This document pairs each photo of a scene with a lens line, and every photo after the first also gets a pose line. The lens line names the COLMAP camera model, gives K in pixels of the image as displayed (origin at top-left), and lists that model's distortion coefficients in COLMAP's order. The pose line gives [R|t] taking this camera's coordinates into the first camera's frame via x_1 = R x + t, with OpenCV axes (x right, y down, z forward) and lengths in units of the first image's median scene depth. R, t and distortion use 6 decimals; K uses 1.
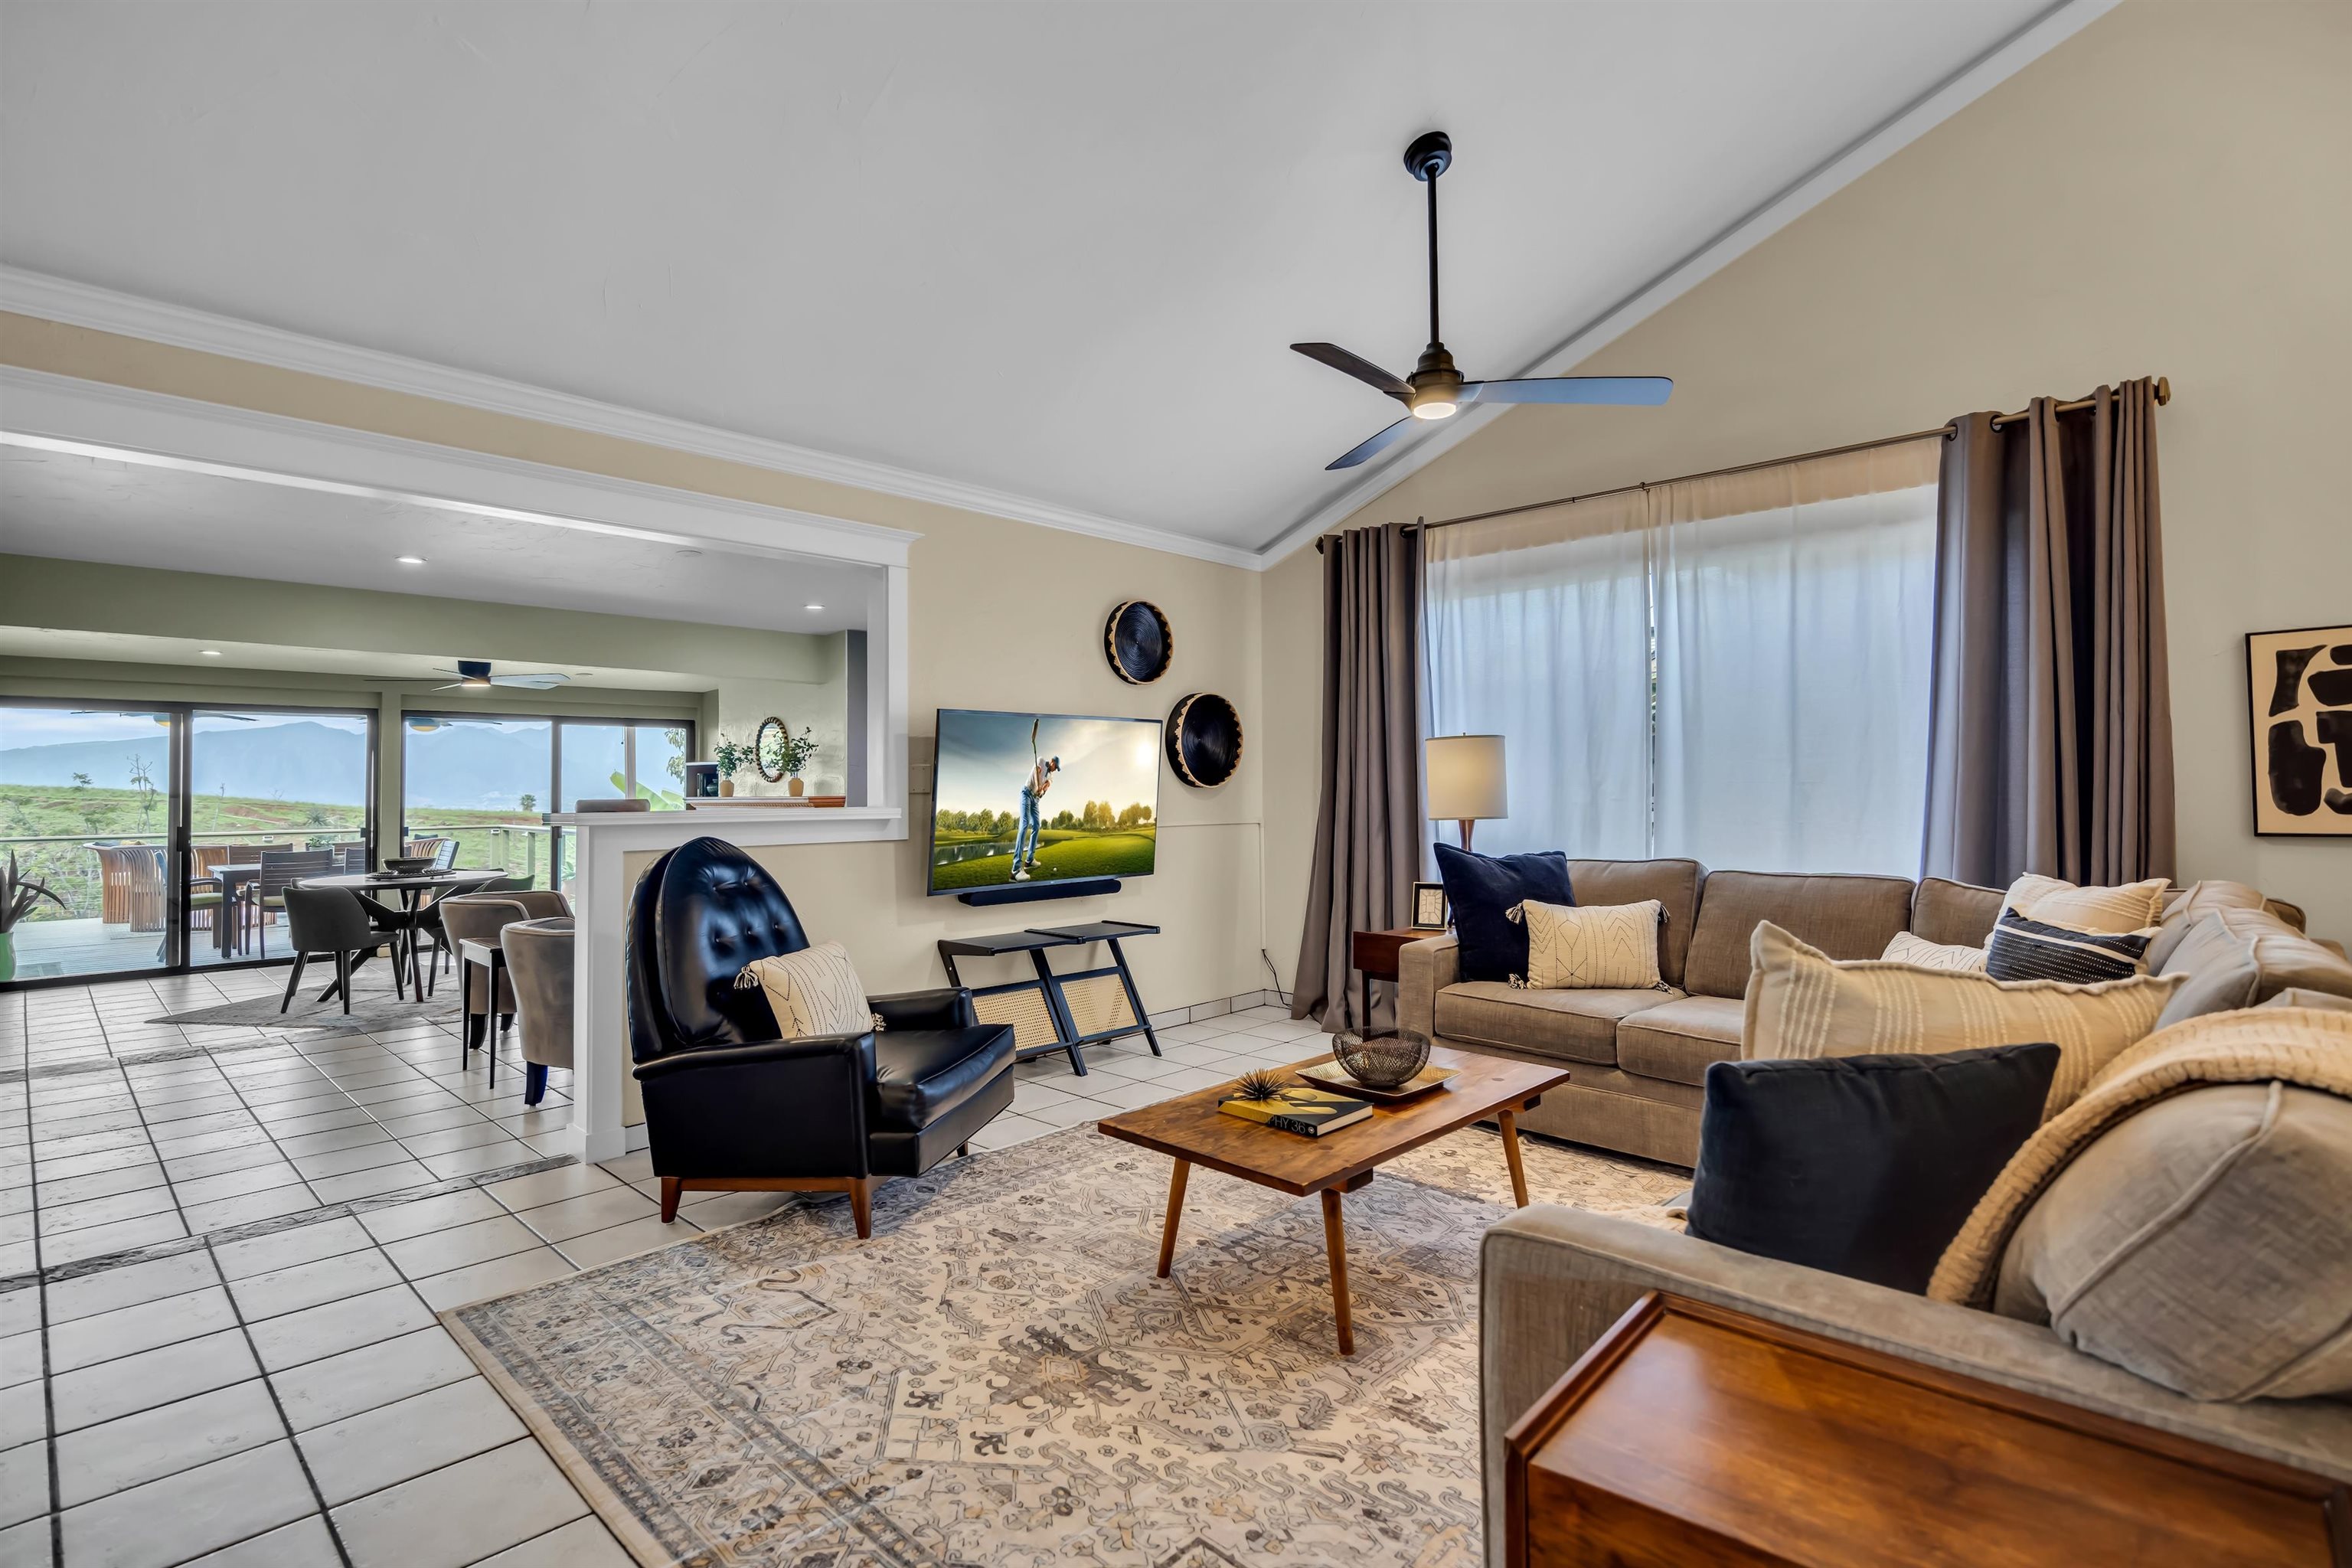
lens RADIAL K [[1113.2, 0, 1176.1], [0, 1113.2, 772.4], [0, 0, 1]] dist [-0.011593, -0.000231]
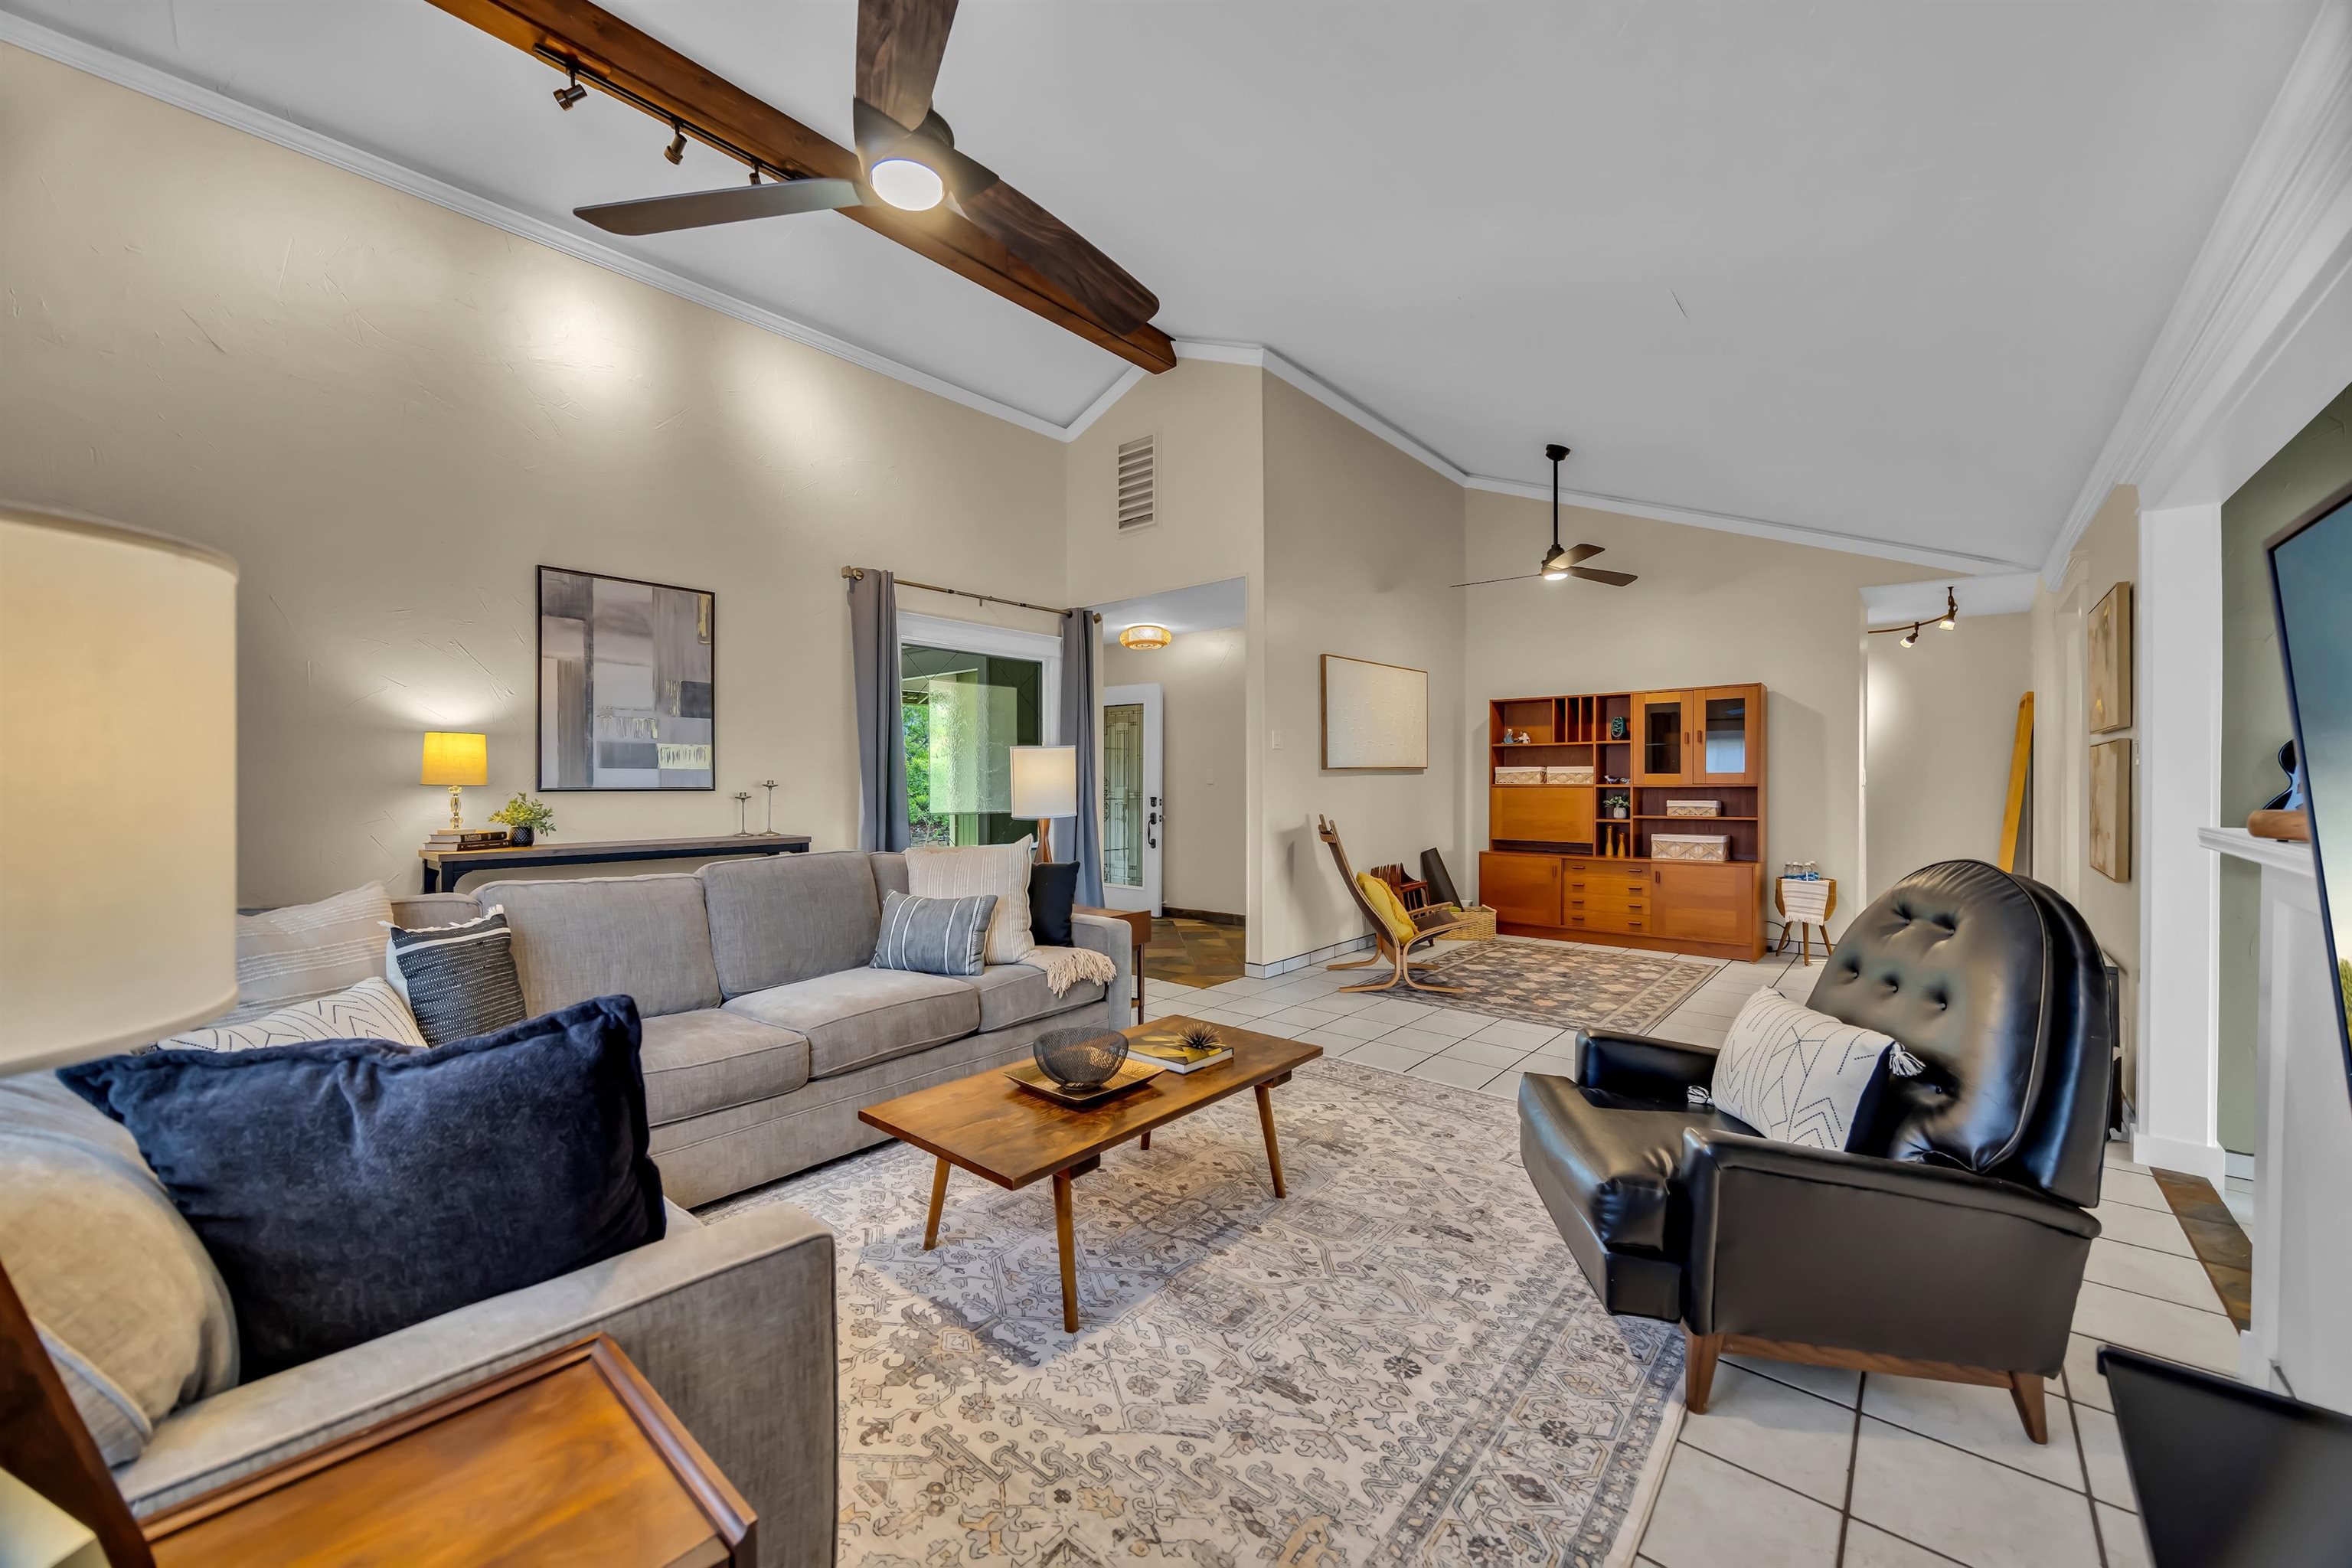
lens RADIAL K [[902.4, 0, 1166.3], [0, 902.4, 785.7], [0, 0, 1]] dist [-0.001275, -0.001155]
pose [[-0.999064, 0.006048, -0.042821, 0.122202], [0.006370, 0.999952, -0.007389, 0.011060], [0.042774, -0.007655, -0.999055, 1.594364]]
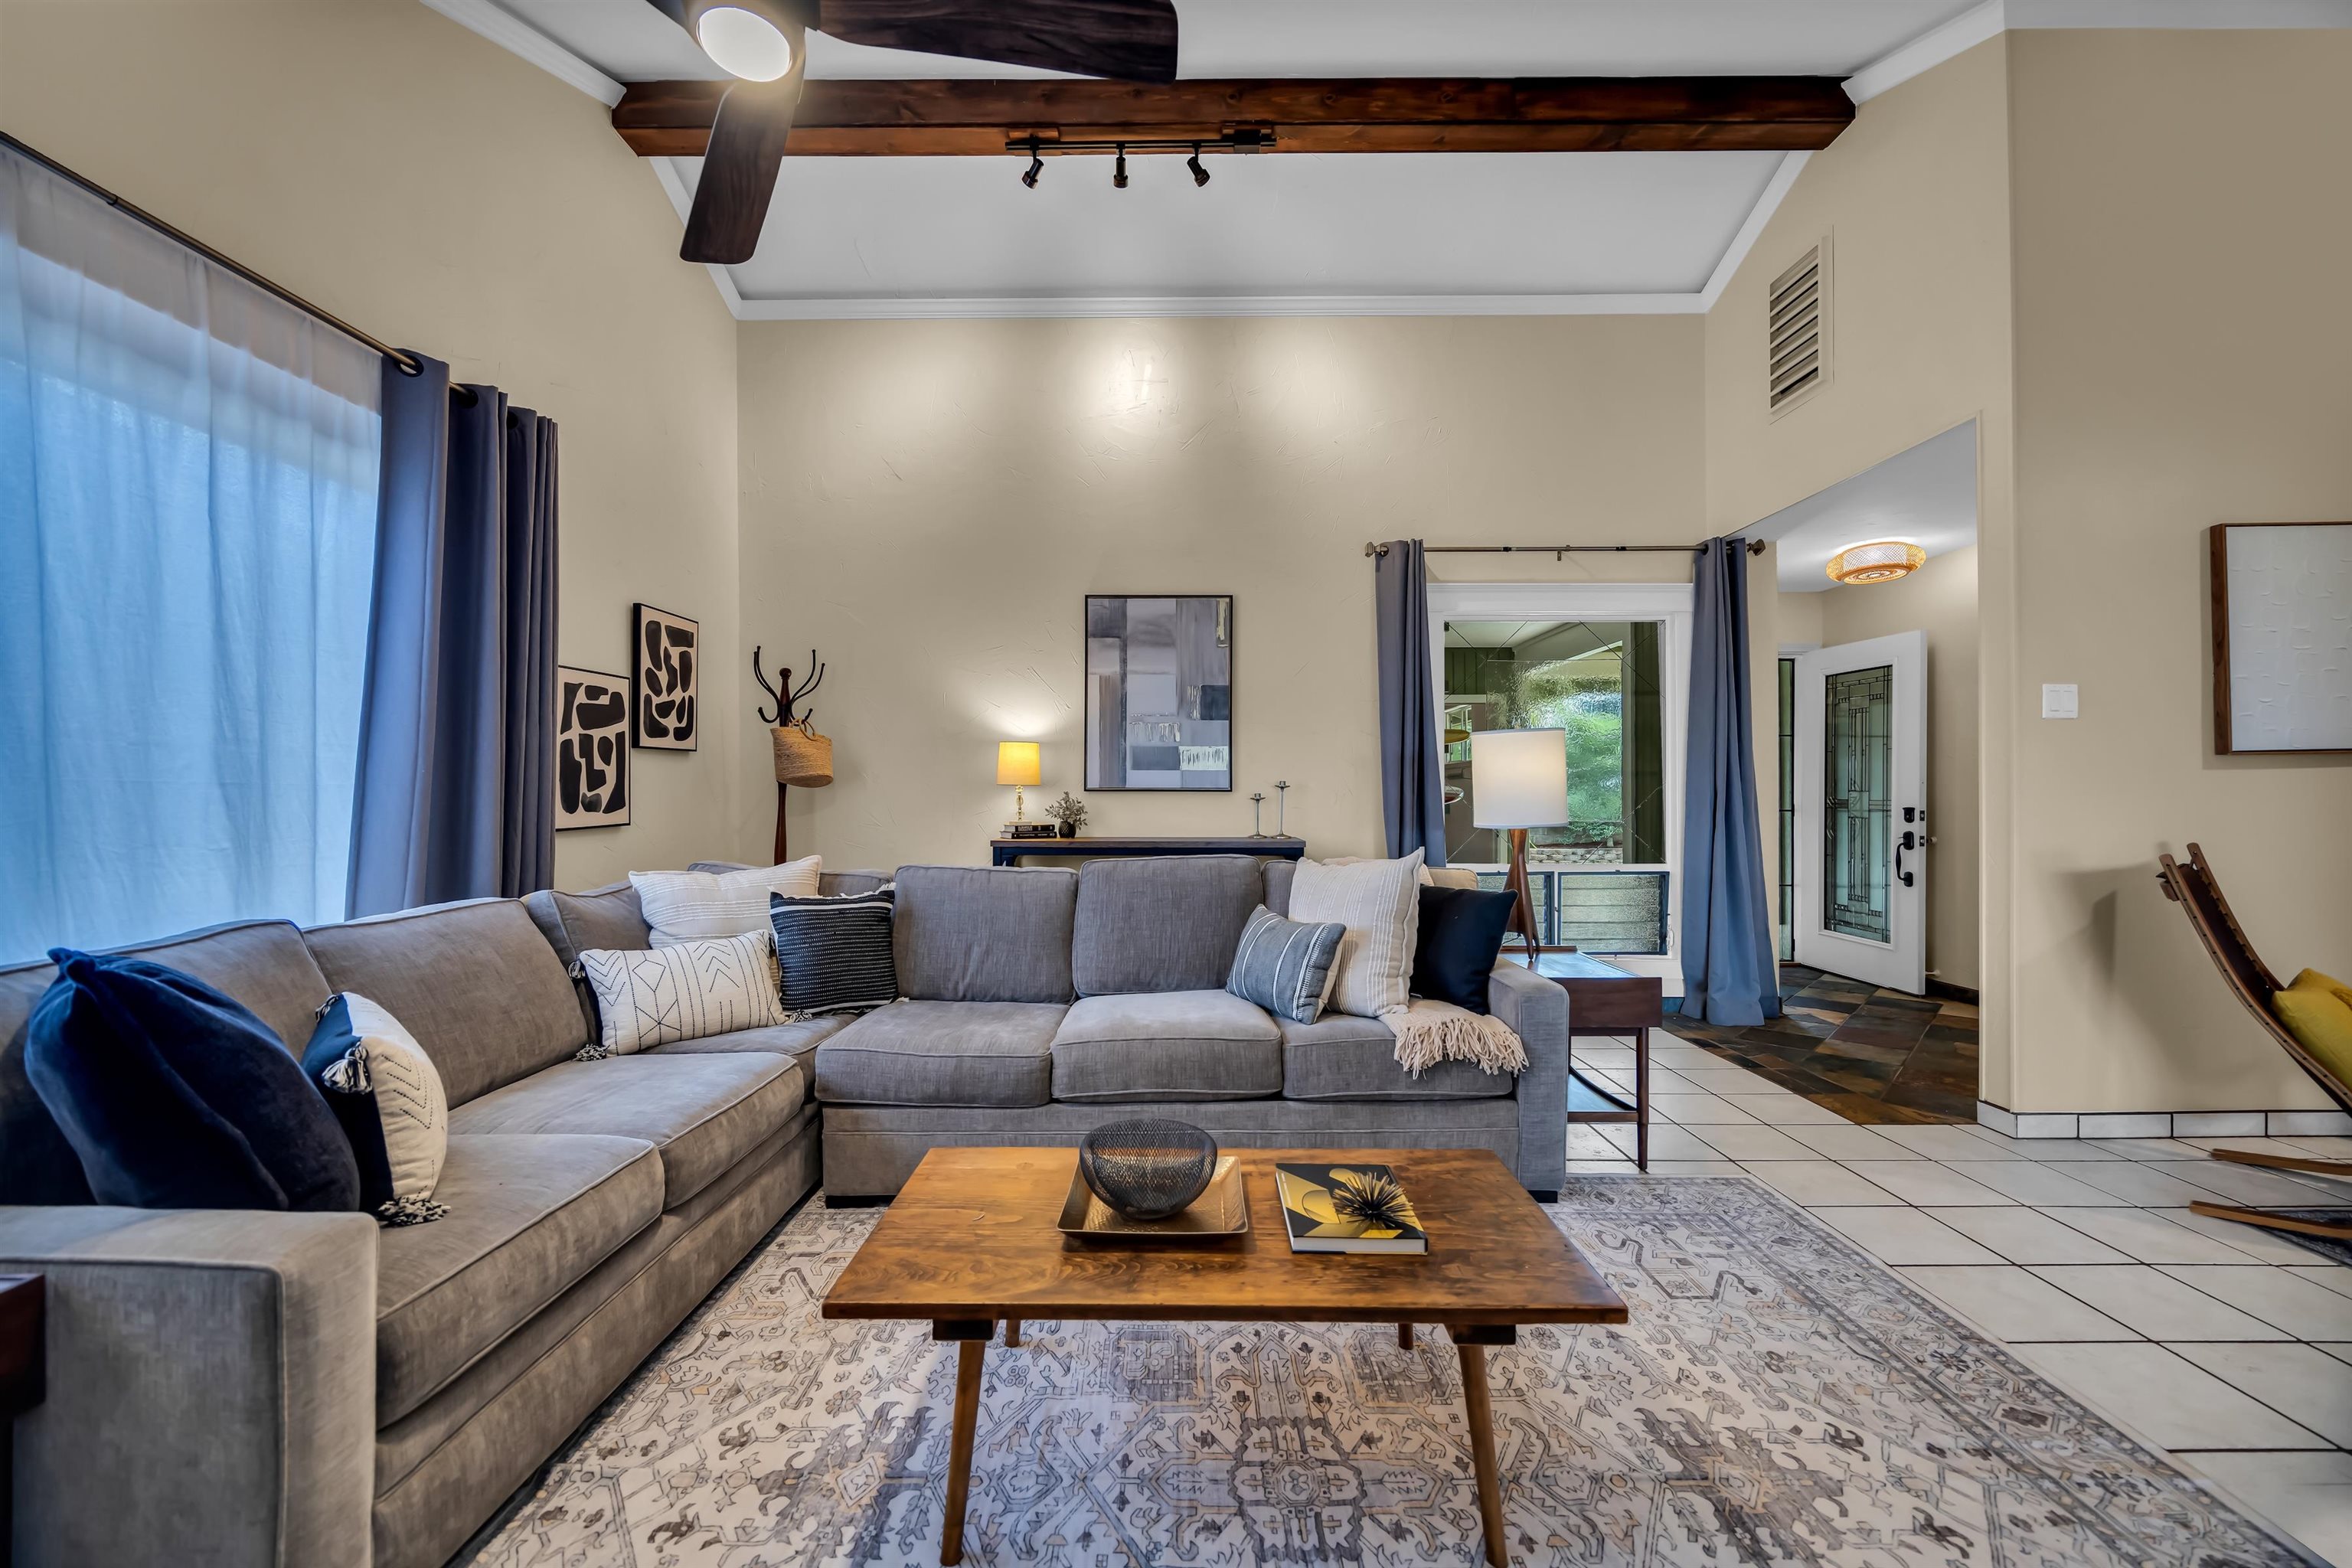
lens RADIAL K [[902.4, 0, 1161.9], [0, 902.4, 790.7], [0, 0, 1]] dist [-0.001275, -0.001155]
pose [[-0.676806, 0.003917, 0.736151, -0.209771], [-0.006225, 0.999920, -0.011044, 0.019546], [-0.736135, -0.012057, -0.676727, 1.201615]]
